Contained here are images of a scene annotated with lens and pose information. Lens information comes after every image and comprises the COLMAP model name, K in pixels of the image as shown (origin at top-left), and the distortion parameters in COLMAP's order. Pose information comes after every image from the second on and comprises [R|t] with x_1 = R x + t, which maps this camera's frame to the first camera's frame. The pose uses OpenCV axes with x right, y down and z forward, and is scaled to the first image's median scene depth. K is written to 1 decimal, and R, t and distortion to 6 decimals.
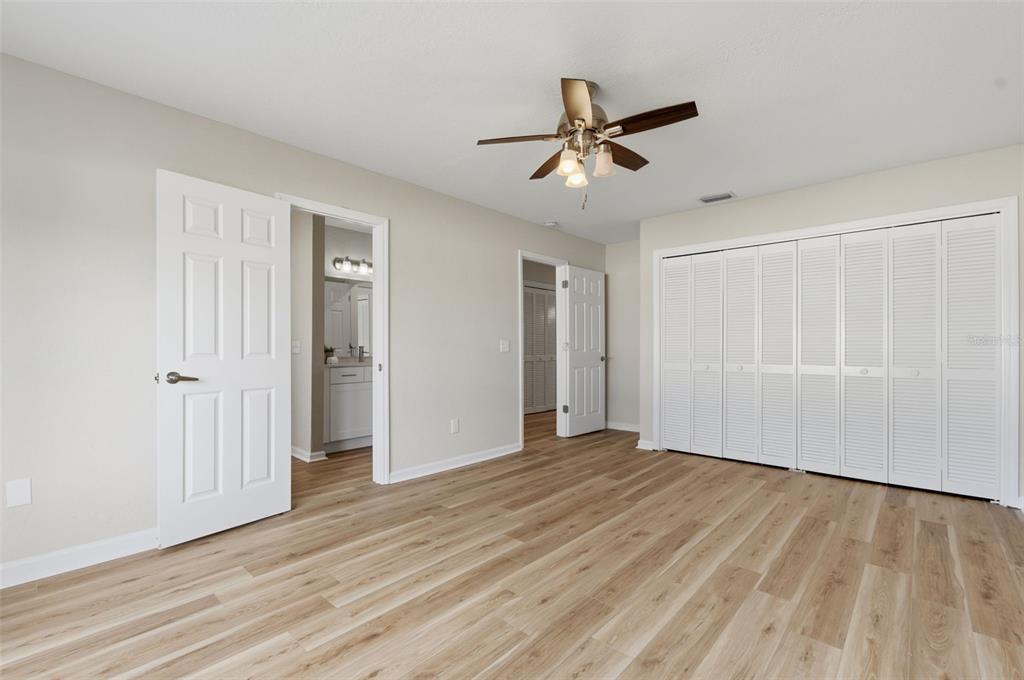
lens RADIAL K [[443.8, 0, 504.4], [0, 443.8, 347.2], [0, 0, 1]] dist [-0.000796, -0.000237]
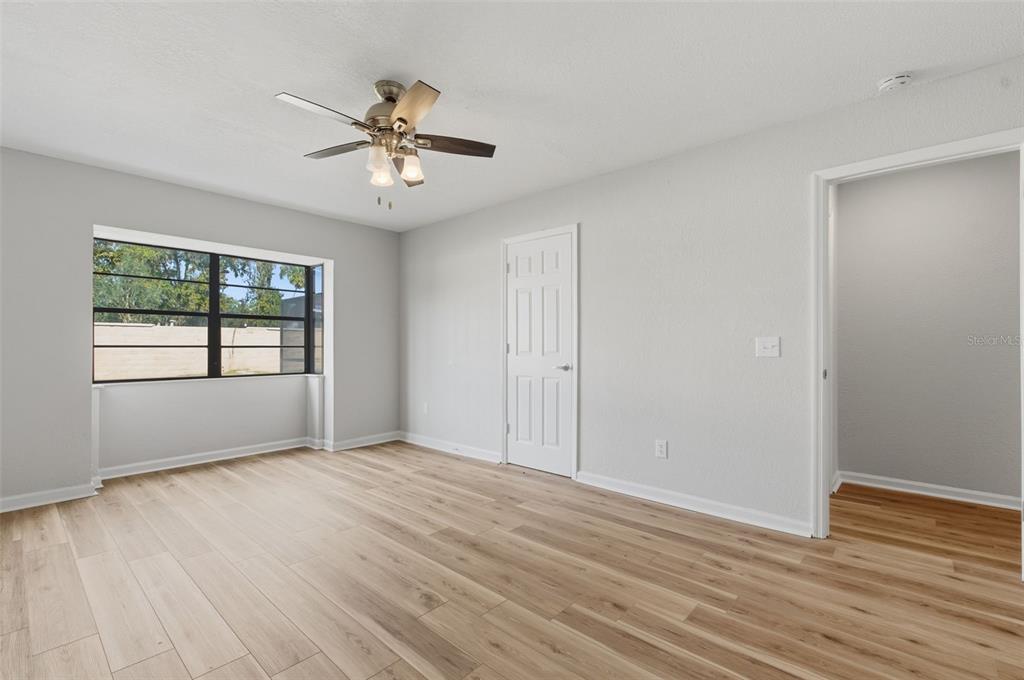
lens RADIAL K [[443.8, 0, 504.4], [0, 443.8, 347.2], [0, 0, 1]] dist [-0.000796, -0.000237]
pose [[0.016127, 0.000123, -0.999870, 0.878071], [-0.001880, 0.999998, 0.000092, -0.003527], [0.999868, 0.001878, 0.016127, 0.929692]]
